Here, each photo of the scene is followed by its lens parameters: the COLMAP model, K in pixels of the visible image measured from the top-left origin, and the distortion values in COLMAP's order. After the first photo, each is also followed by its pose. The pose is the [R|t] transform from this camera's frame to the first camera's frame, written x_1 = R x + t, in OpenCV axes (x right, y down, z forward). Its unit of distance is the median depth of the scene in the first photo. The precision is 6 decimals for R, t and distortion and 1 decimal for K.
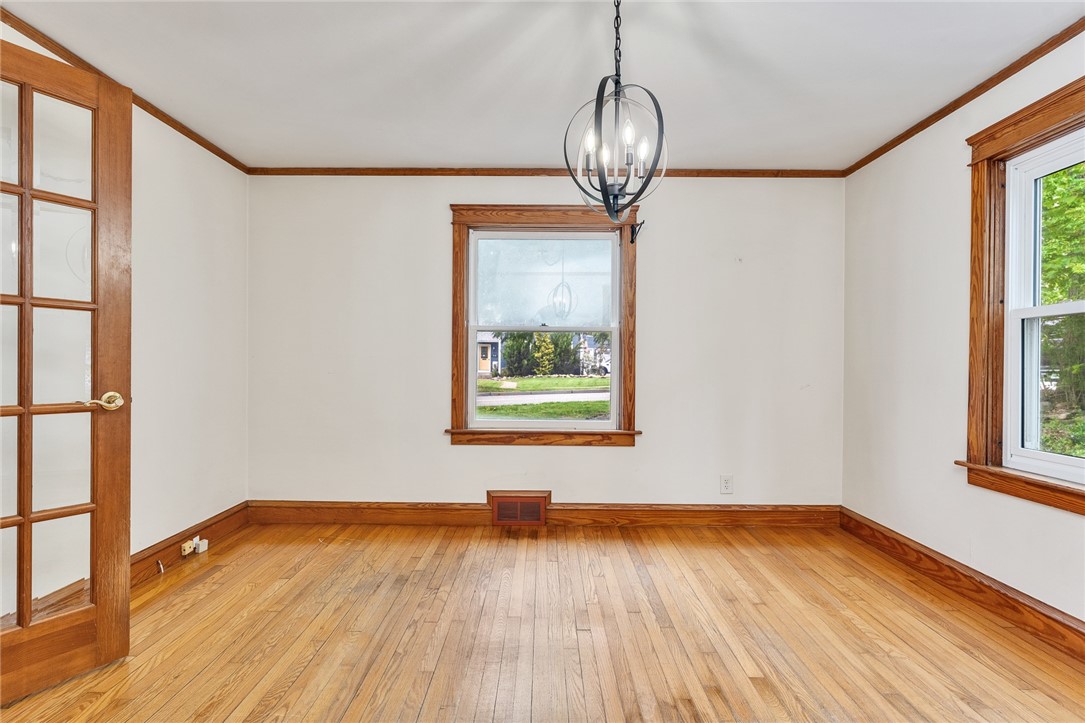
lens RADIAL K [[546.9, 0, 540.1], [0, 546.9, 363.1], [0, 0, 1]] dist [0.000026, -0.000704]
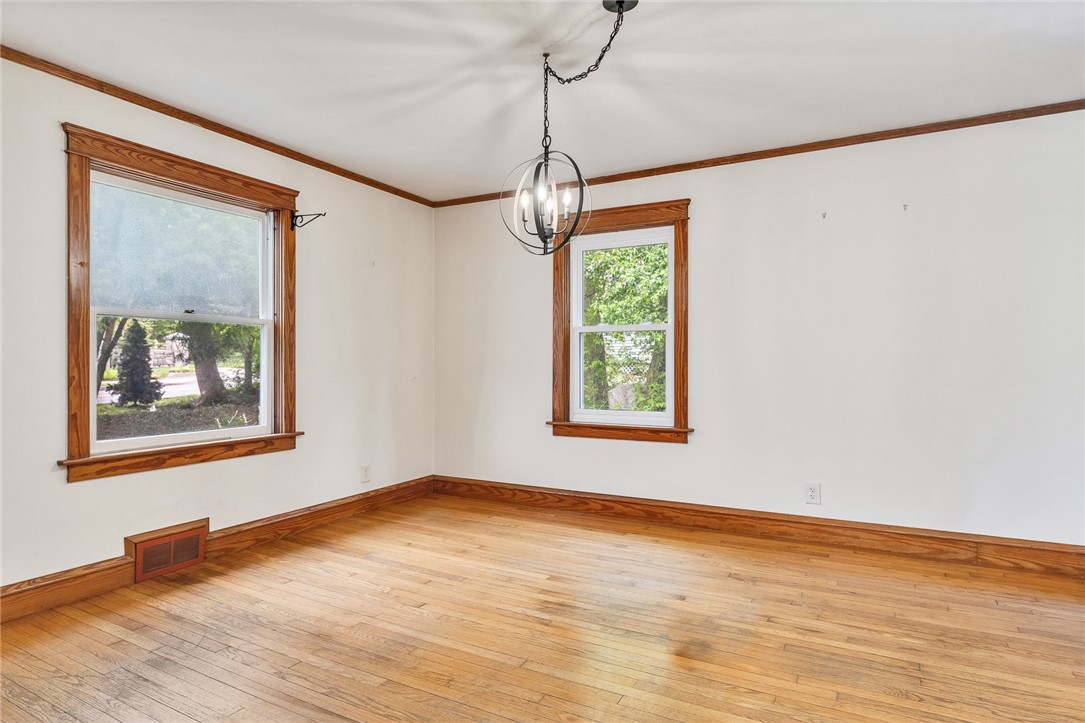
lens RADIAL K [[613.6, 0, 542.5], [0, 613.6, 361.5], [0, 0, 1]] dist [0.003843, 0.000134]
pose [[0.473230, -0.007337, 0.880908, -0.551986], [0.002393, 0.999972, 0.007043, -0.003217], [-0.880936, -0.001225, 0.473234, 0.133191]]
